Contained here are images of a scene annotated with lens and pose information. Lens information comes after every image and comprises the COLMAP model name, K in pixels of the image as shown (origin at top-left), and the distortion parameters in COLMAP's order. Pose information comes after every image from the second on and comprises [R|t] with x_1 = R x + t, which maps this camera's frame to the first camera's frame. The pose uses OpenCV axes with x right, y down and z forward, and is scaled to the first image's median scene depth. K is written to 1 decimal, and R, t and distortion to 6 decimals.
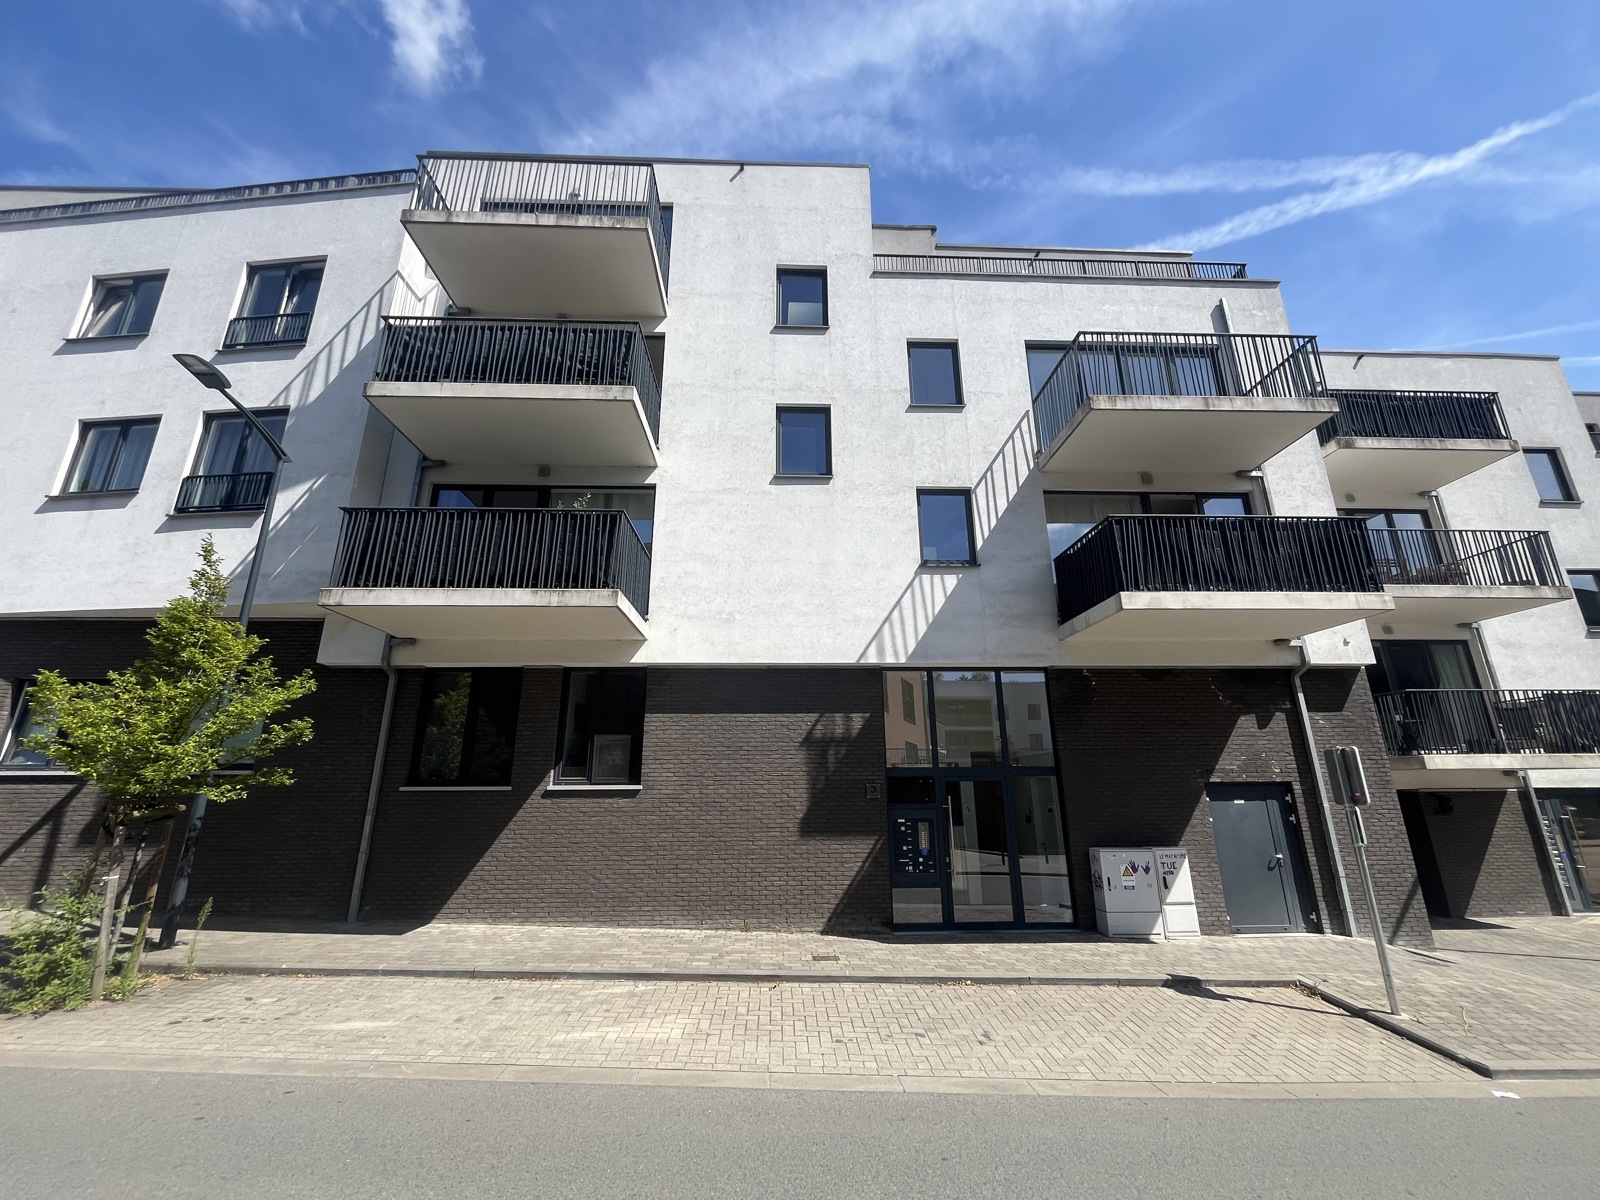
lens RADIAL K [[646.9, 0, 800.0], [0, 646.9, 600.0], [0, 0, 1]] dist [-0.002112, 0.000069]
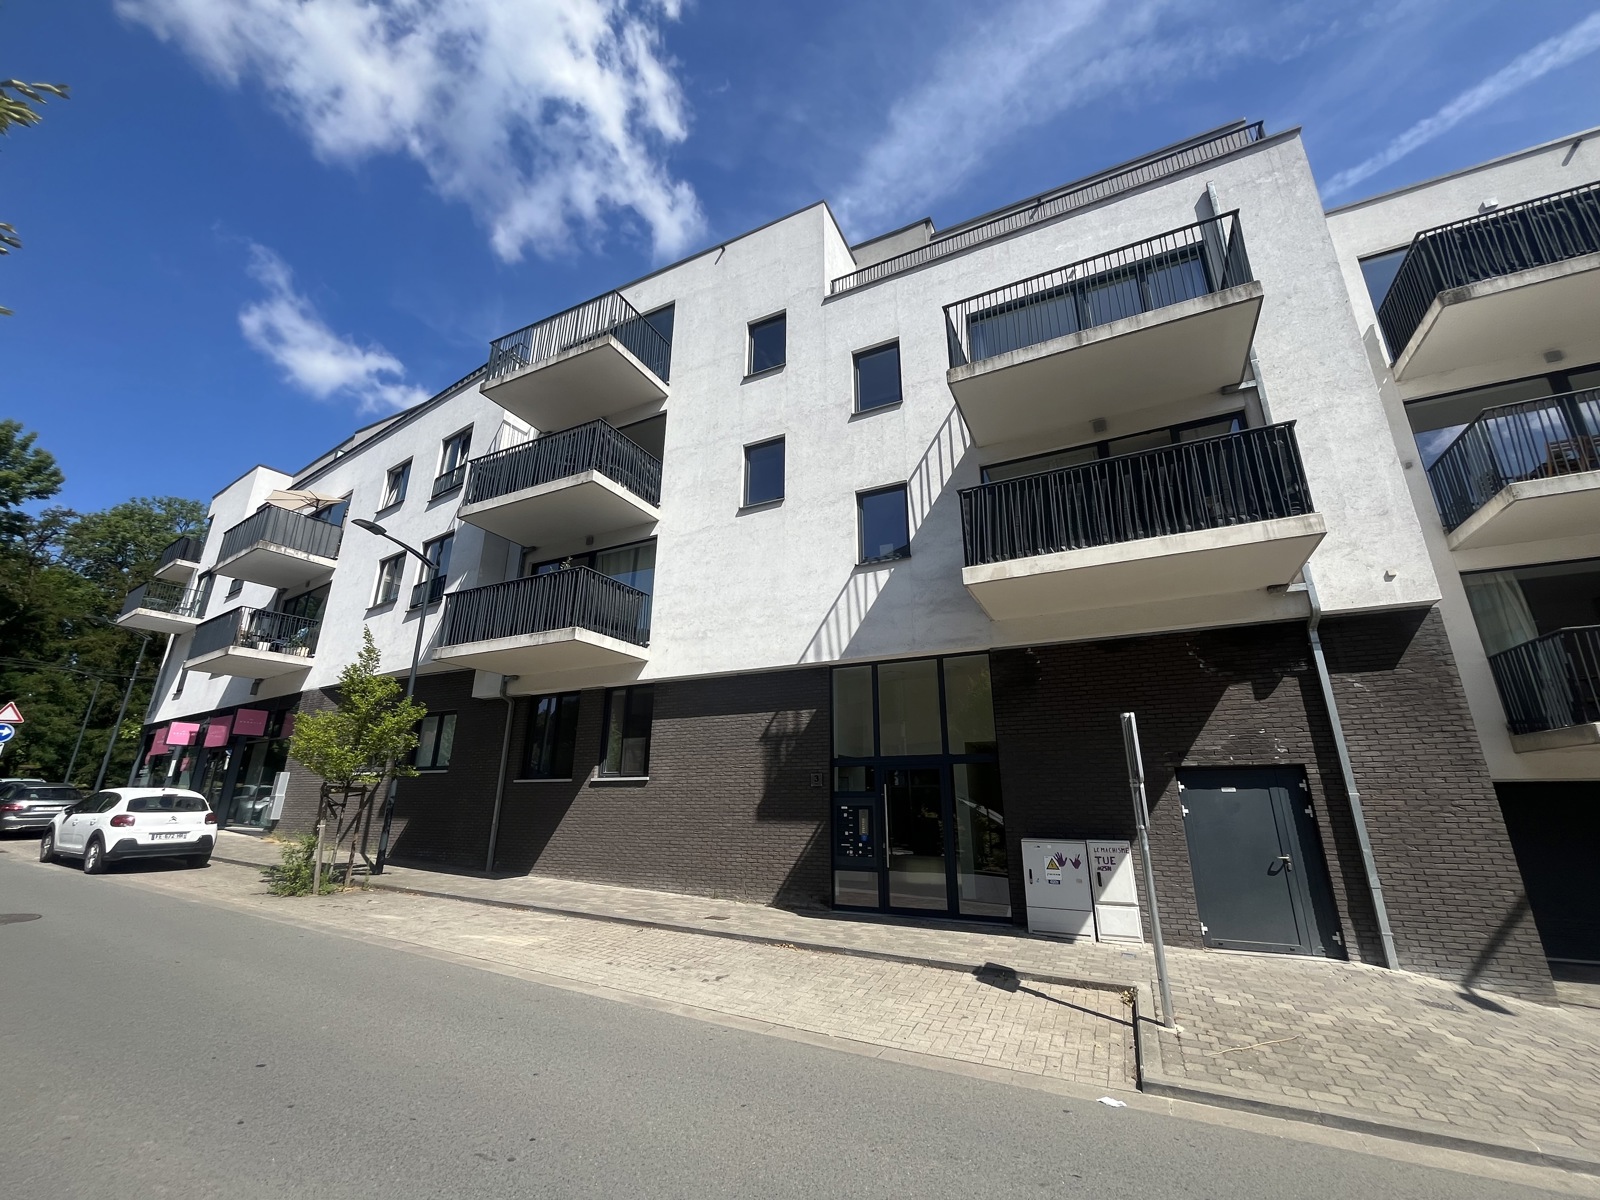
lens RADIAL K [[646.9, 0, 800.0], [0, 646.9, 600.0], [0, 0, 1]] dist [-0.002112, 0.000069]
pose [[0.879261, -0.136493, -0.456366, 0.604056], [0.127764, 0.990538, -0.050101, 0.044433], [0.458887, -0.014256, 0.888380, 0.023314]]
